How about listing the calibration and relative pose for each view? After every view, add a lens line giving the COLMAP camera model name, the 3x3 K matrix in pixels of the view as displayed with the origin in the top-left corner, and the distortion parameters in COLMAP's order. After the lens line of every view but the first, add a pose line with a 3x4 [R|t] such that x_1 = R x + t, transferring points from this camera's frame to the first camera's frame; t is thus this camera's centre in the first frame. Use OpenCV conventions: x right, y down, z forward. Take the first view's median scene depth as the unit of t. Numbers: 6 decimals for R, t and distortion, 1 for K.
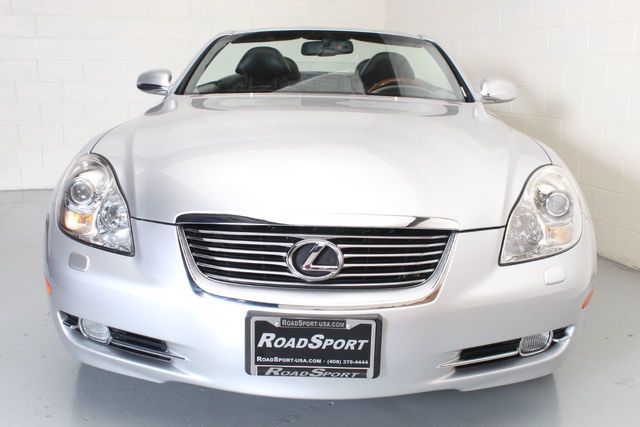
lens RADIAL K [[690.7, 0, 320.0], [0, 690.7, 213.5], [0, 0, 1]] dist [-0.116297, 0.183202]
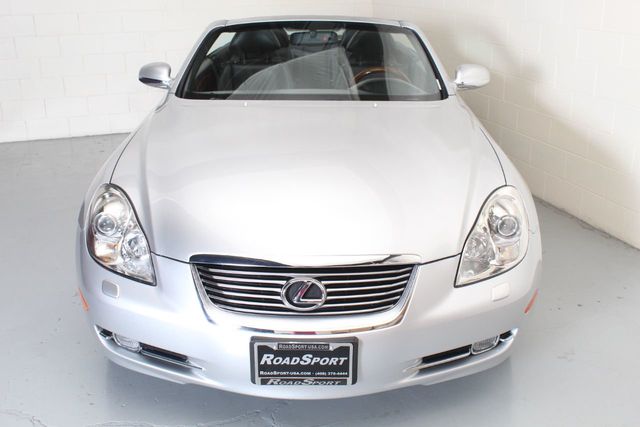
lens RADIAL K [[690.7, 0, 320.0], [0, 690.7, 213.5], [0, 0, 1]] dist [-0.116297, 0.183202]
pose [[0.999754, -0.021893, 0.003628, 0.019745], [0.021109, 0.988618, 0.148960, -0.251349], [-0.006848, -0.148847, 0.988837, -0.199374]]
